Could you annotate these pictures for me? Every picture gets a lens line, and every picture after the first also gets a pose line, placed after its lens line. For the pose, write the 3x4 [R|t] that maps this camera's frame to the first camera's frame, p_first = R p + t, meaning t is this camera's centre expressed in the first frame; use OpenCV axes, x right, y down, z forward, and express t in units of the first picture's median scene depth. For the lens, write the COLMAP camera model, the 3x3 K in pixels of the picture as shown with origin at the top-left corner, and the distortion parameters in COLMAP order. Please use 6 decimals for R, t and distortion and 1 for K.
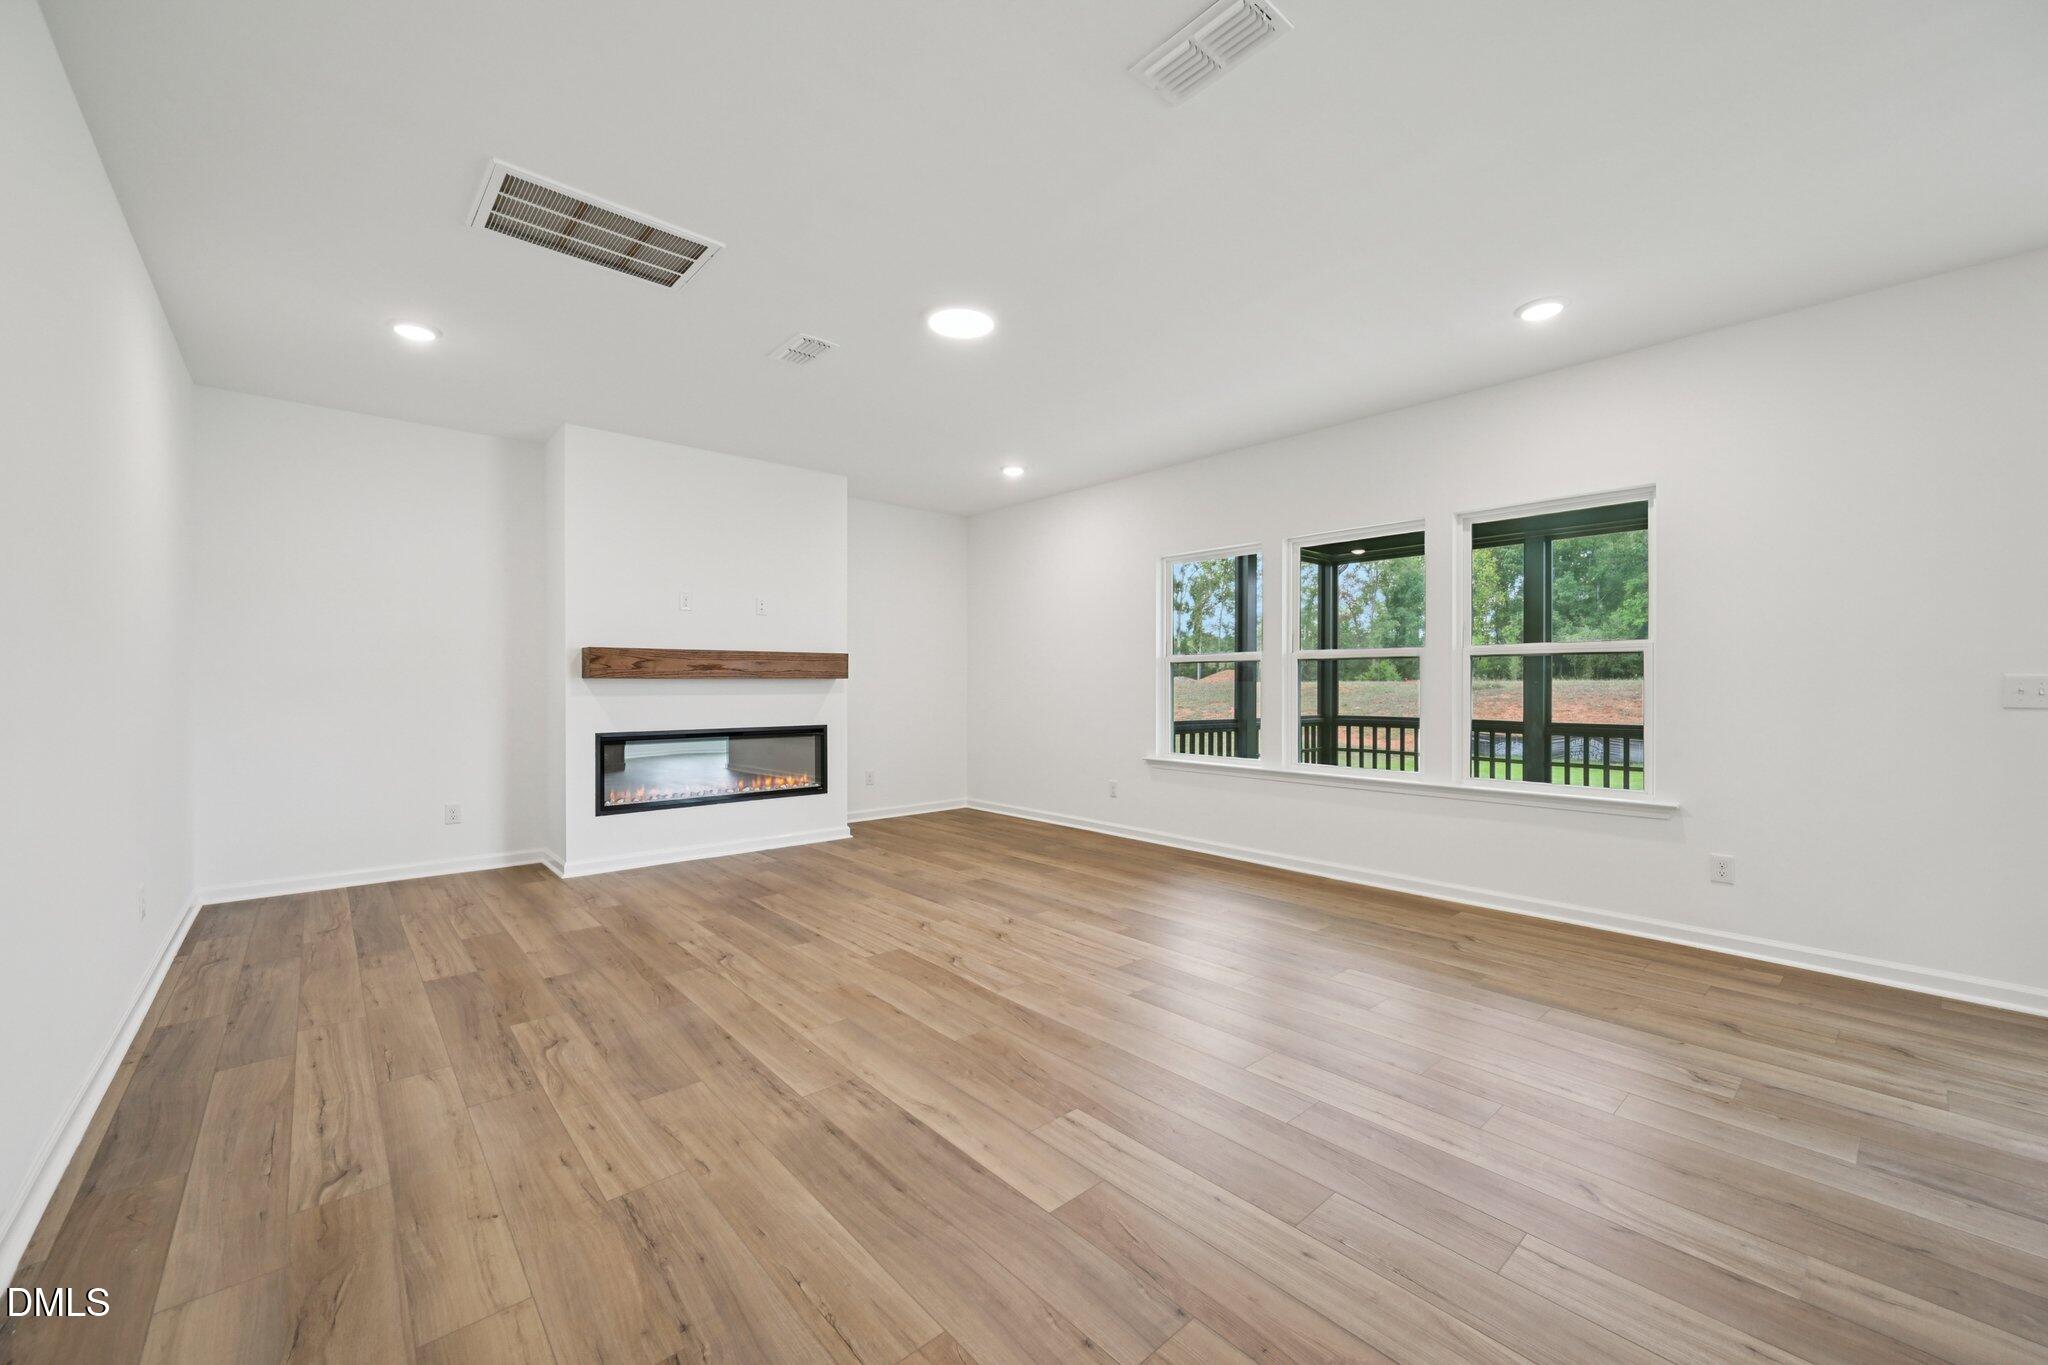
lens RADIAL K [[809.5, 0, 1027.2], [0, 809.5, 686.2], [0, 0, 1]] dist [0.000446, 0.000682]
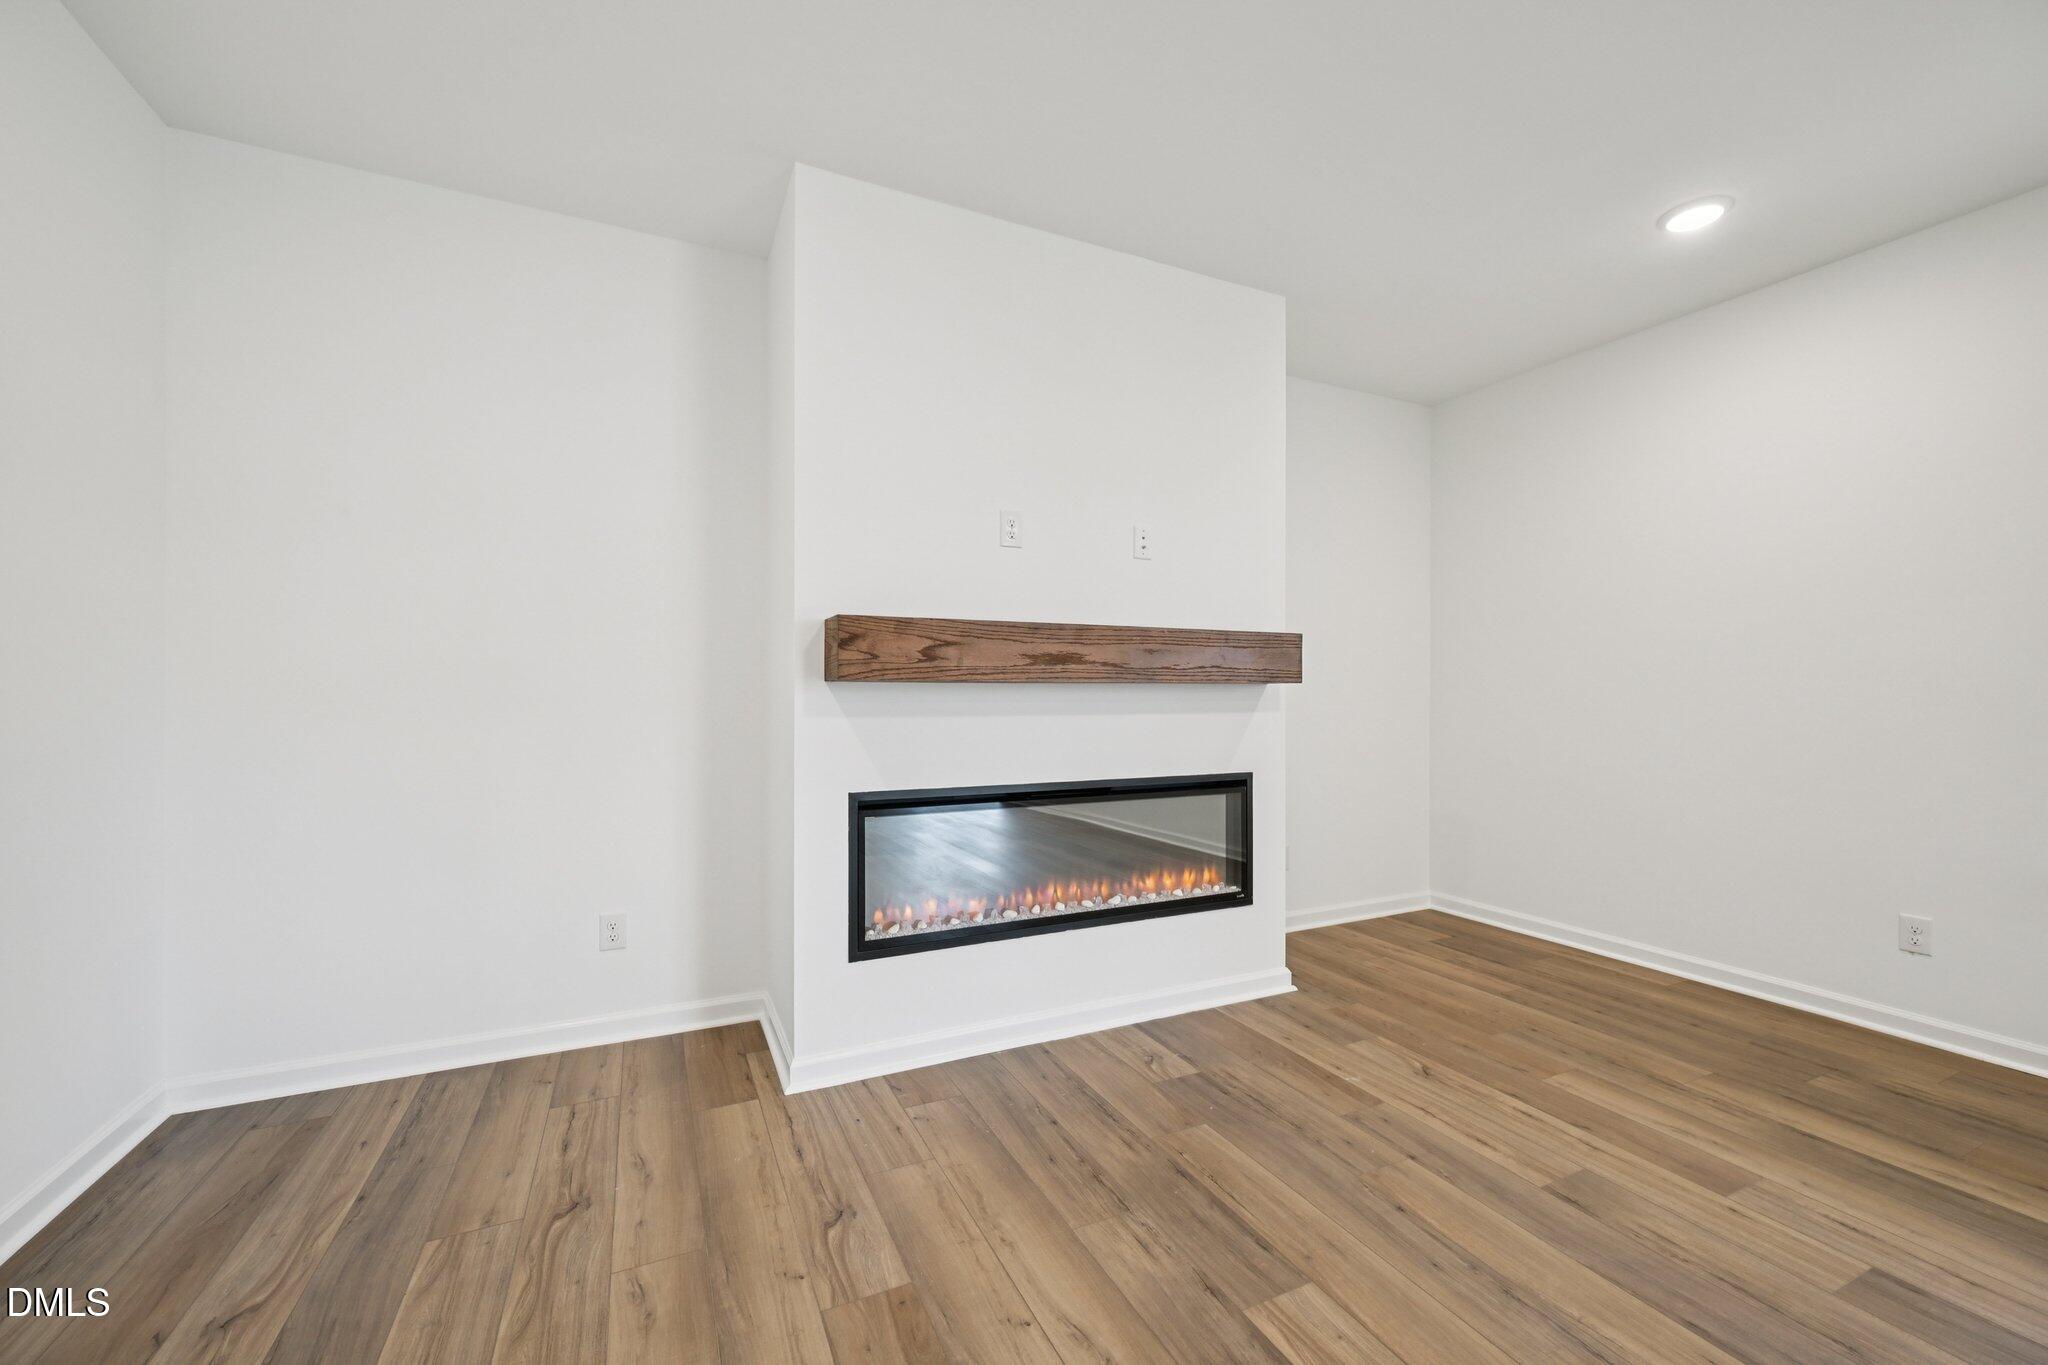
lens RADIAL K [[809.5, 0, 1021.0], [0, 809.5, 679.9], [0, 0, 1]] dist [0.000446, 0.000682]
pose [[0.960219, -0.005279, -0.279199, -0.281142], [-0.001329, 0.999724, -0.023471, 0.000774], [0.279246, 0.022908, 0.959946, 0.529587]]
